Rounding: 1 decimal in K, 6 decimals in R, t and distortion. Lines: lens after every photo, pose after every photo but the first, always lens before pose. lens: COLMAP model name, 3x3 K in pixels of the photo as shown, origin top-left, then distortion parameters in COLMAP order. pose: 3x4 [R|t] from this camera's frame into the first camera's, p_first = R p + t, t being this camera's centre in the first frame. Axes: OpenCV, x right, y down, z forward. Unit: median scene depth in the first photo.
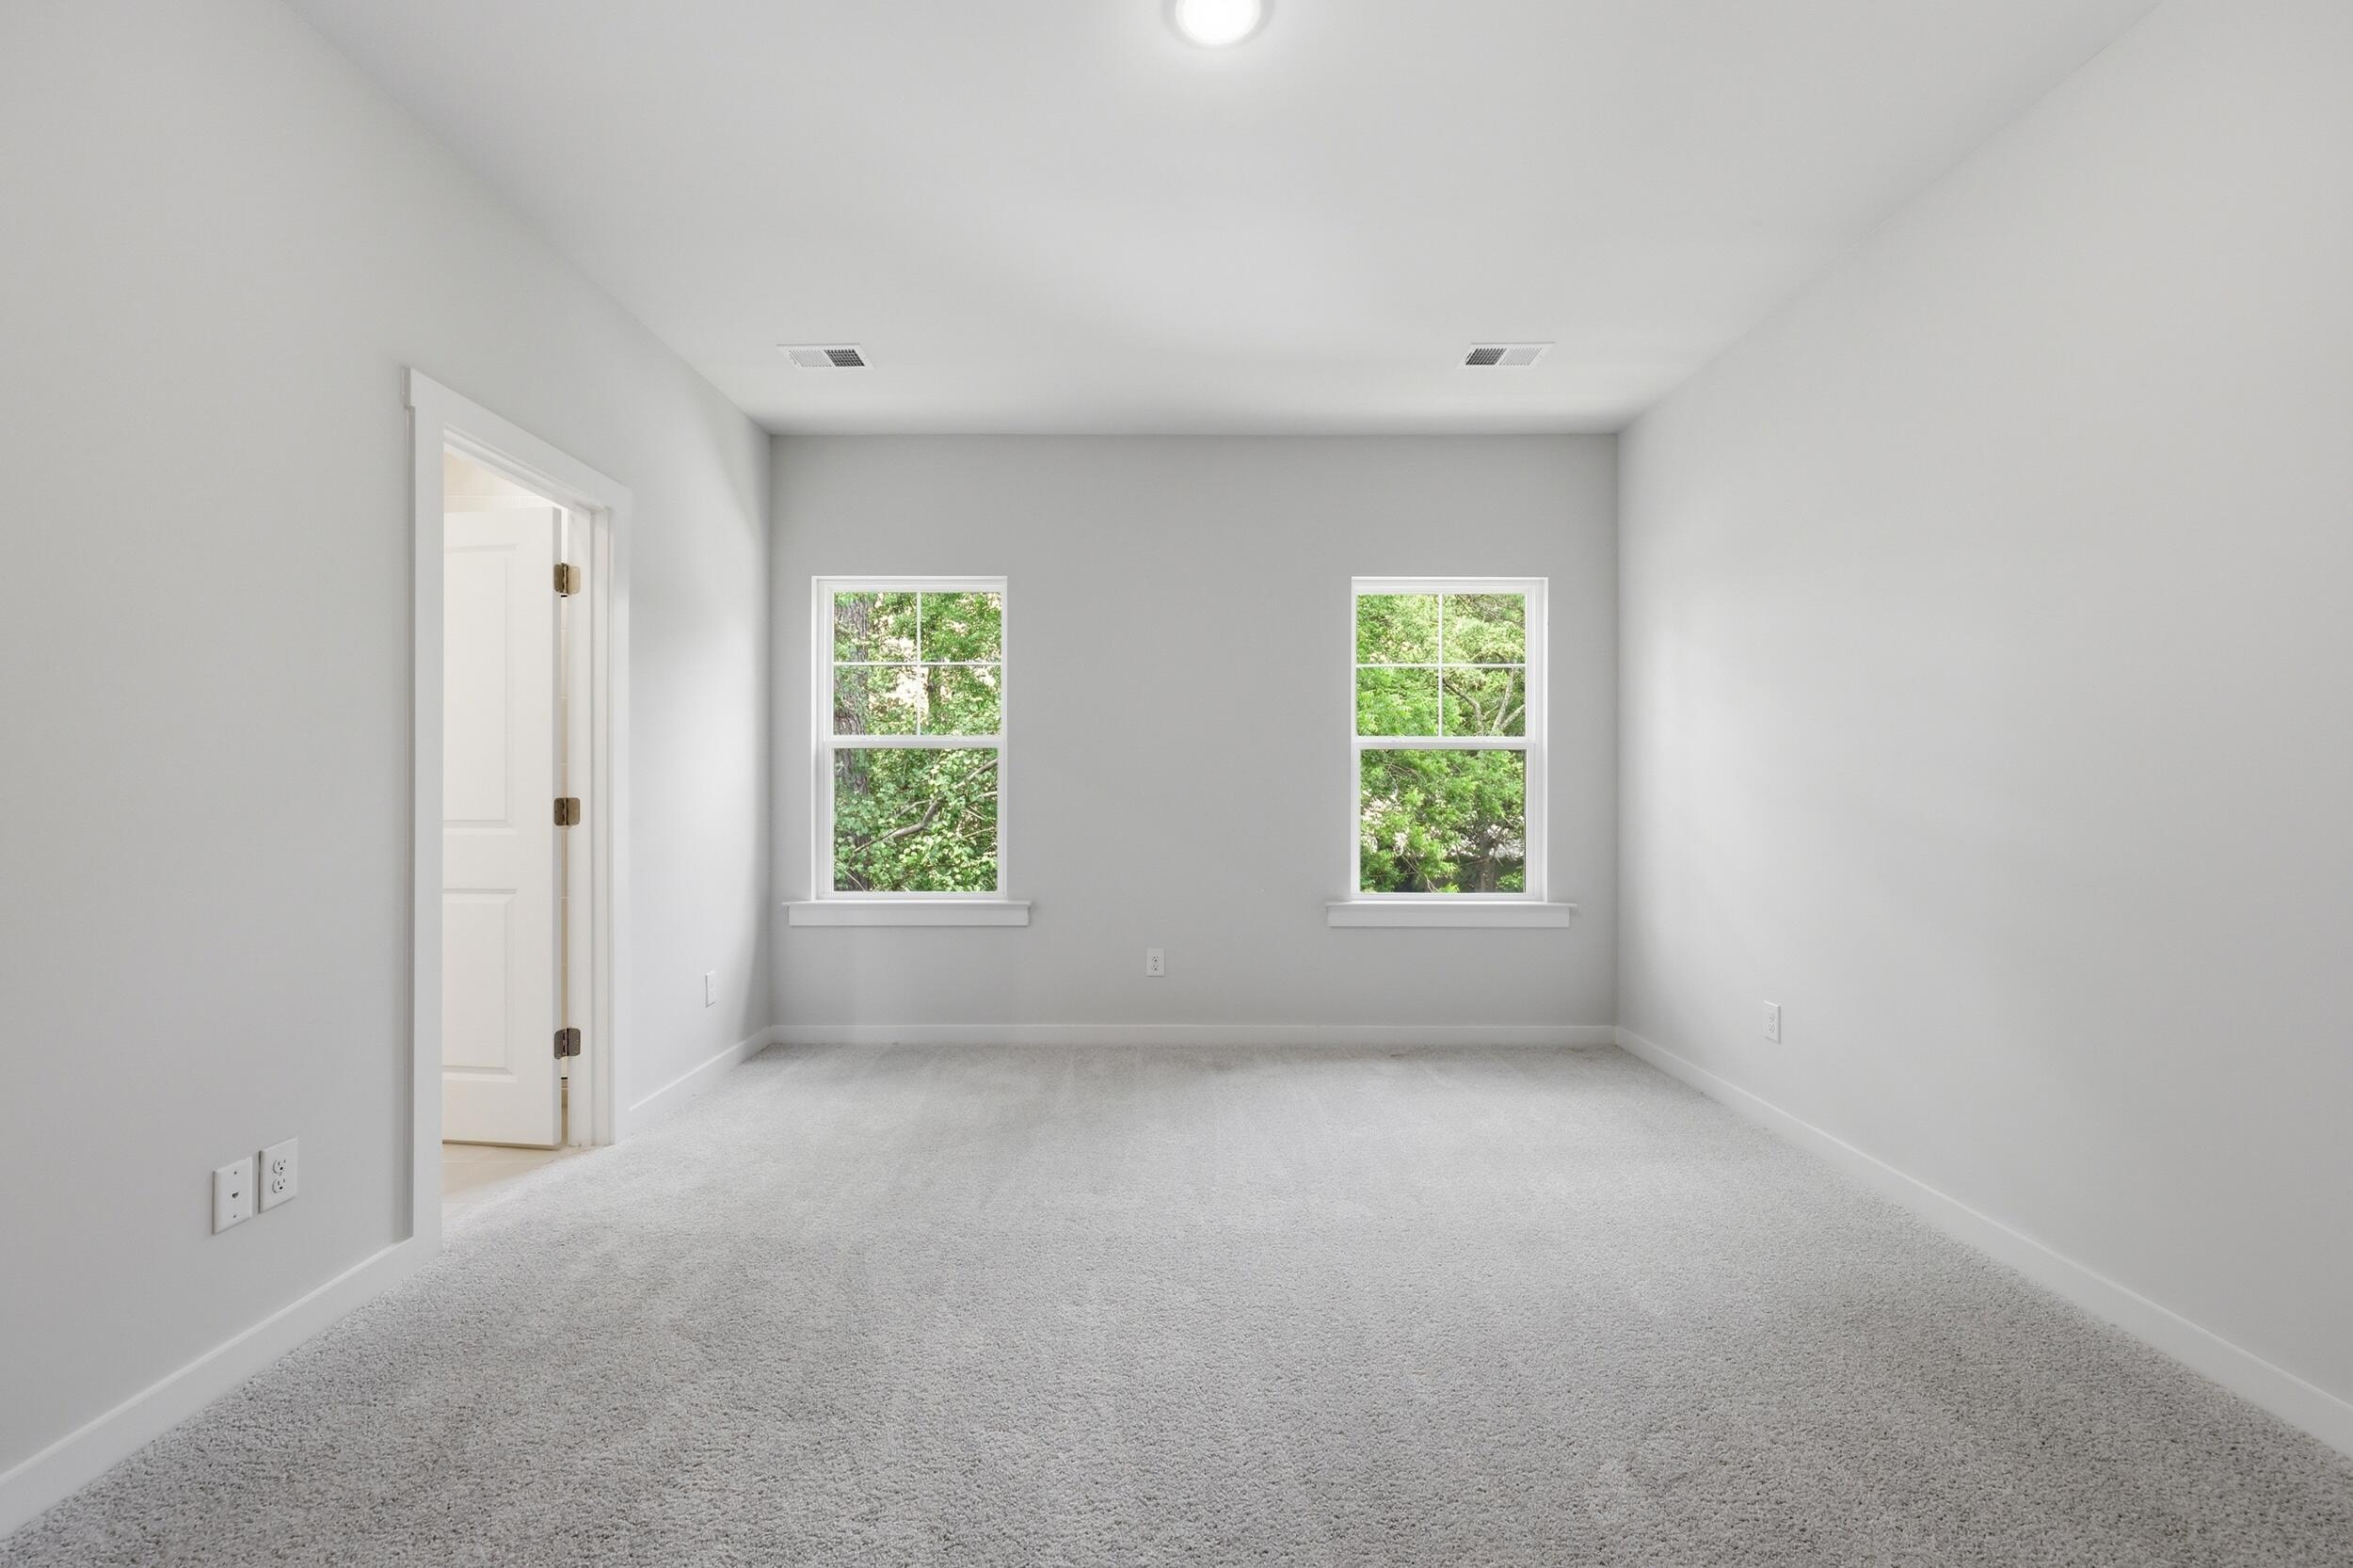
lens RADIAL K [[946.4, 0, 1177.5], [0, 946.4, 785.7], [0, 0, 1]] dist [0.006224, -0.000476]
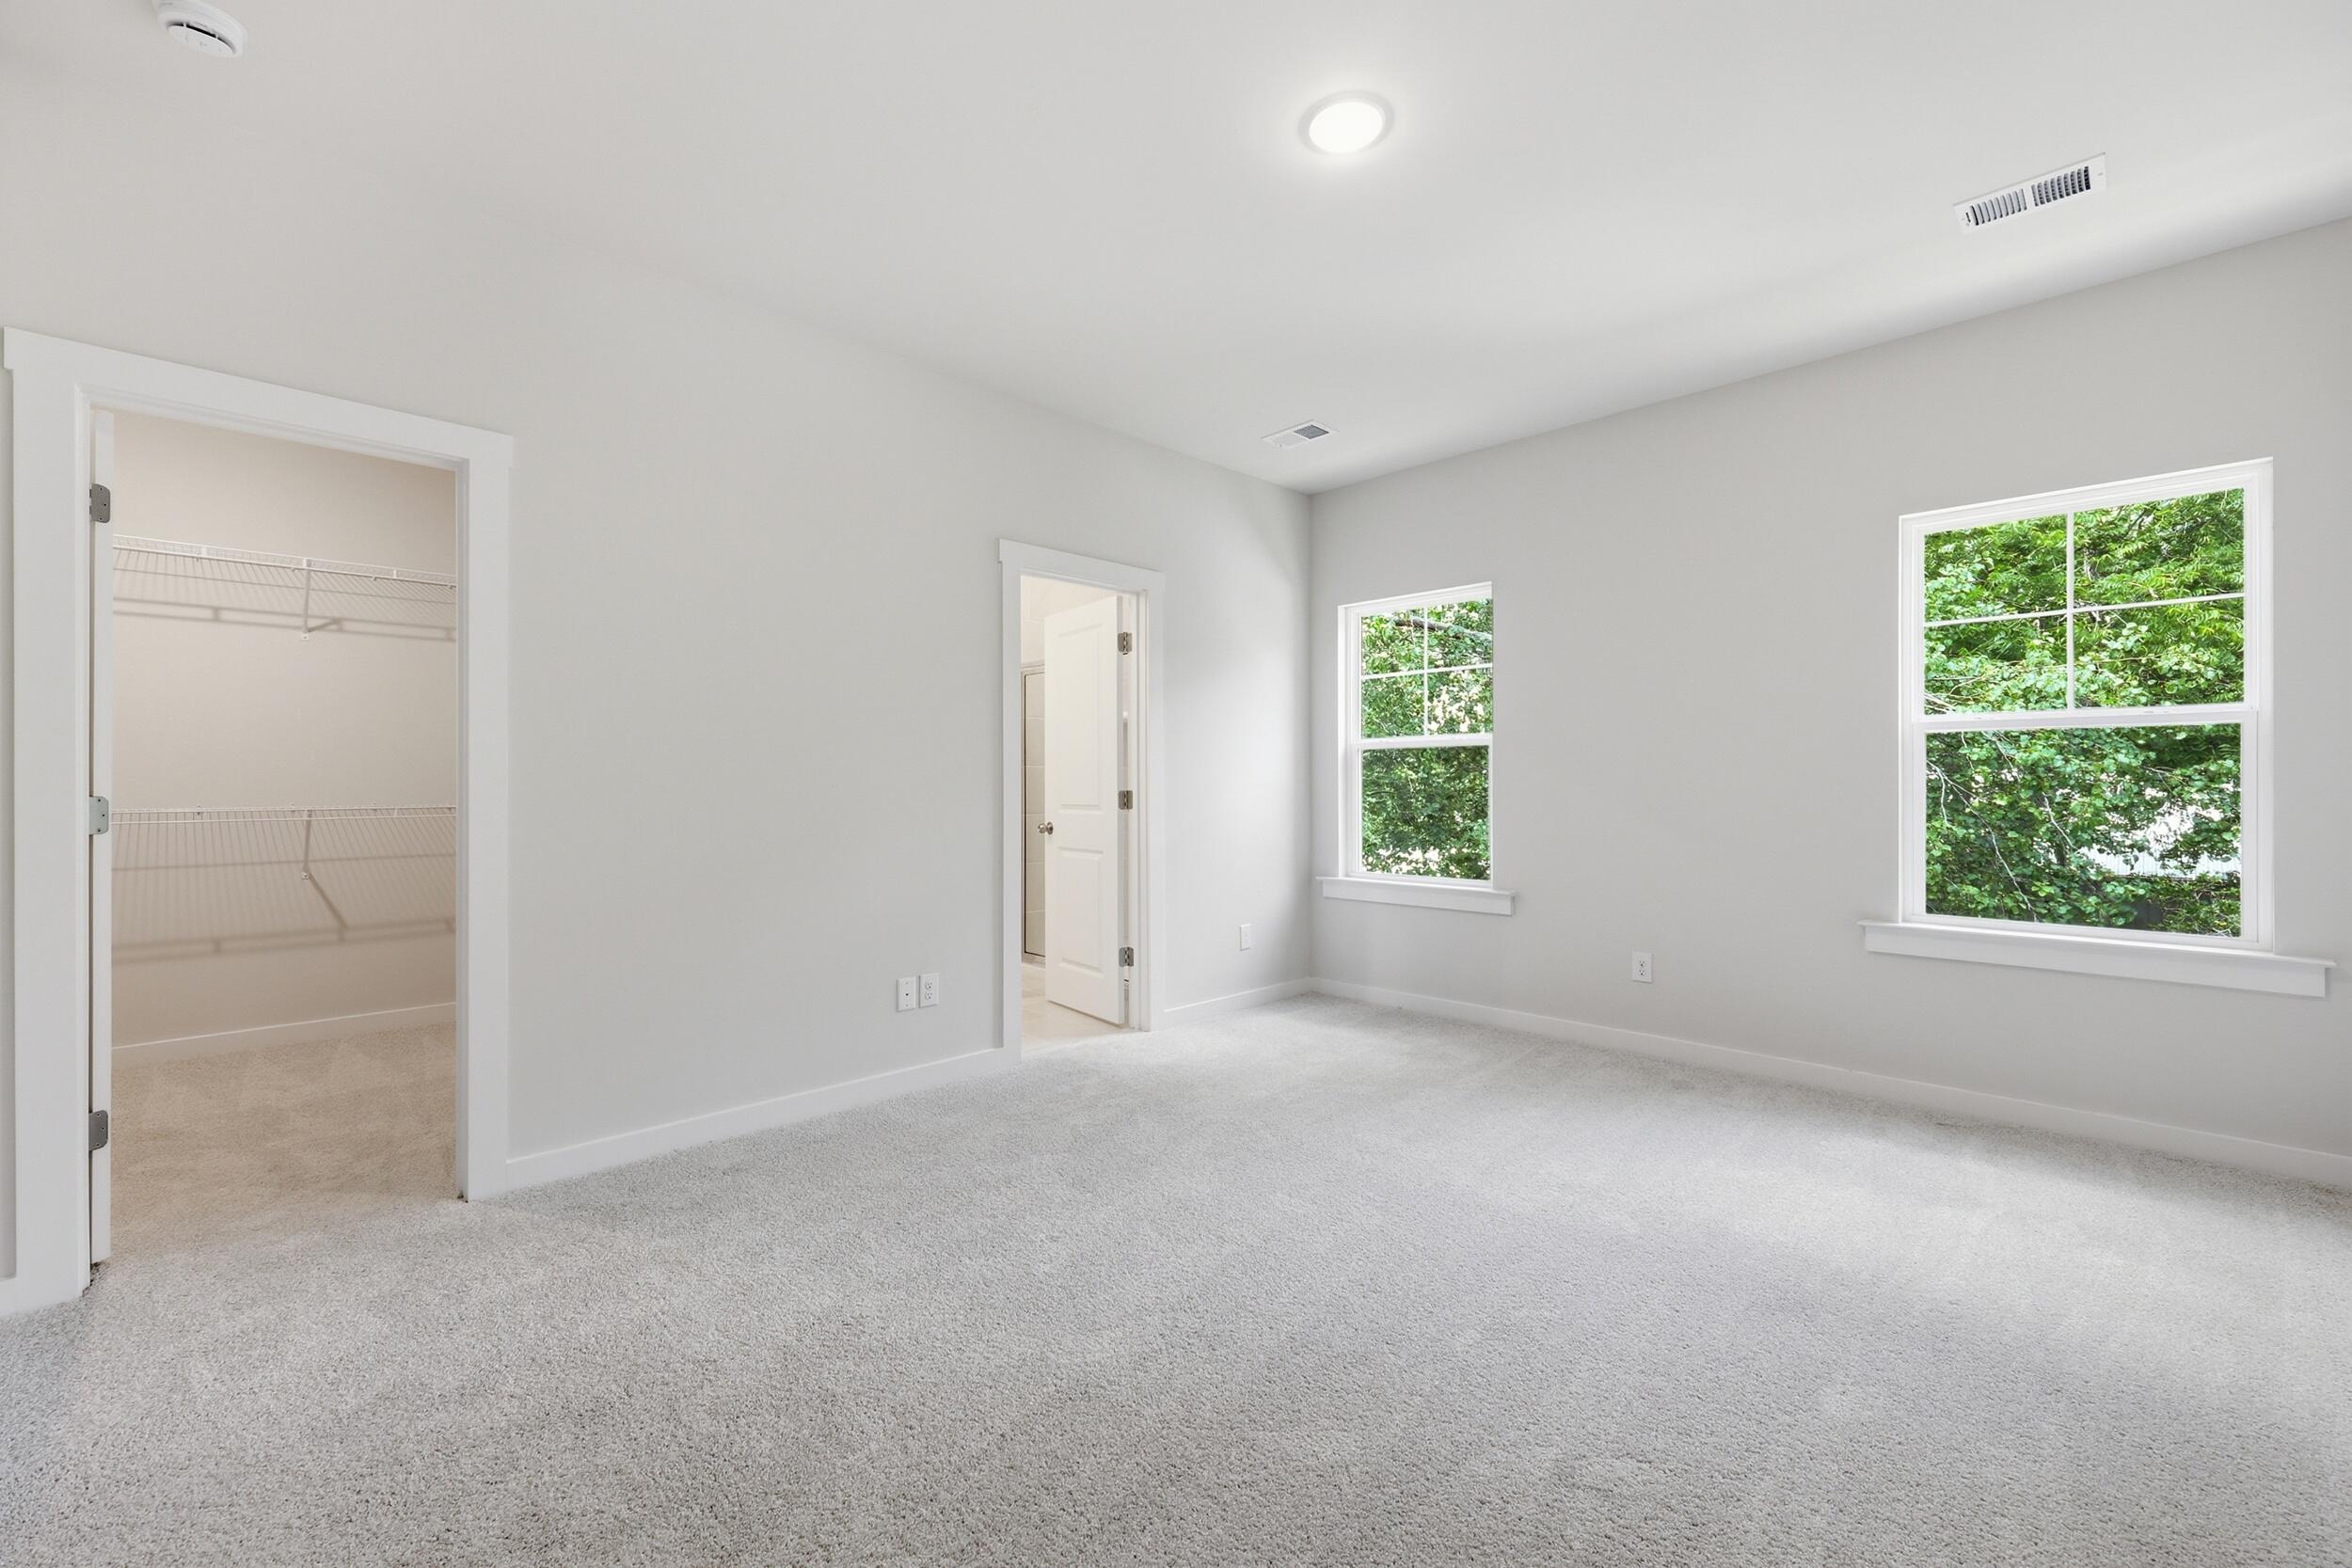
lens RADIAL K [[945.9, 0, 1173.0], [0, 945.9, 786.1], [0, 0, 1]] dist [0.006224, -0.000476]
pose [[0.715134, -0.001377, -0.698986, 0.433988], [0.005887, 0.999974, 0.004053, -0.000081], [0.698963, -0.007014, 0.715124, 0.000766]]
